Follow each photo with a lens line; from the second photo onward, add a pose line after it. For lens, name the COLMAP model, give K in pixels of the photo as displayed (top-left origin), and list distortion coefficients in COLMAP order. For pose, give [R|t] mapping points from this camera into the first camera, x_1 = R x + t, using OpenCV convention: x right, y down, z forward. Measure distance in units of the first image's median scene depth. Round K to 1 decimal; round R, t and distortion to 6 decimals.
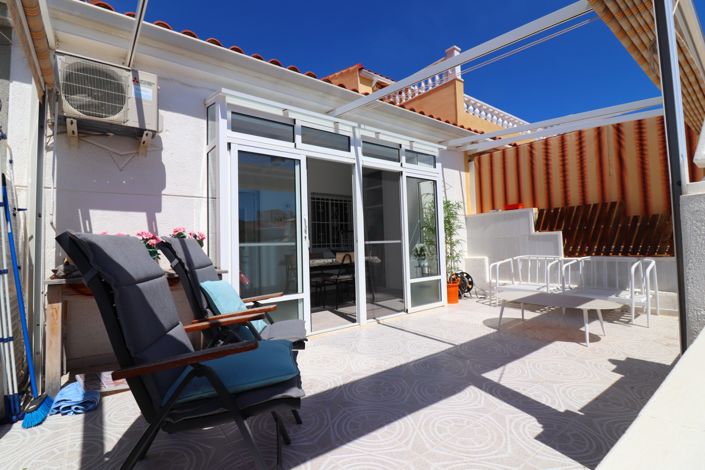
lens RADIAL K [[328.8, 0, 348.8], [0, 328.8, 231.5], [0, 0, 1]] dist [-0.007920, -0.001344]
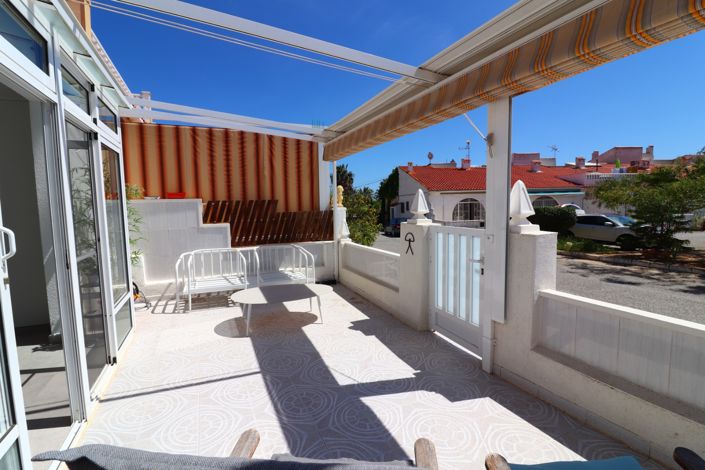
lens RADIAL K [[328.8, 0, 348.6], [0, 328.8, 234.2], [0, 0, 1]] dist [-0.007920, -0.001344]
pose [[0.245521, -0.059567, 0.967559, -0.387931], [-0.025074, 0.997386, 0.067766, -0.069002], [-0.969067, -0.040898, 0.243386, 0.530099]]
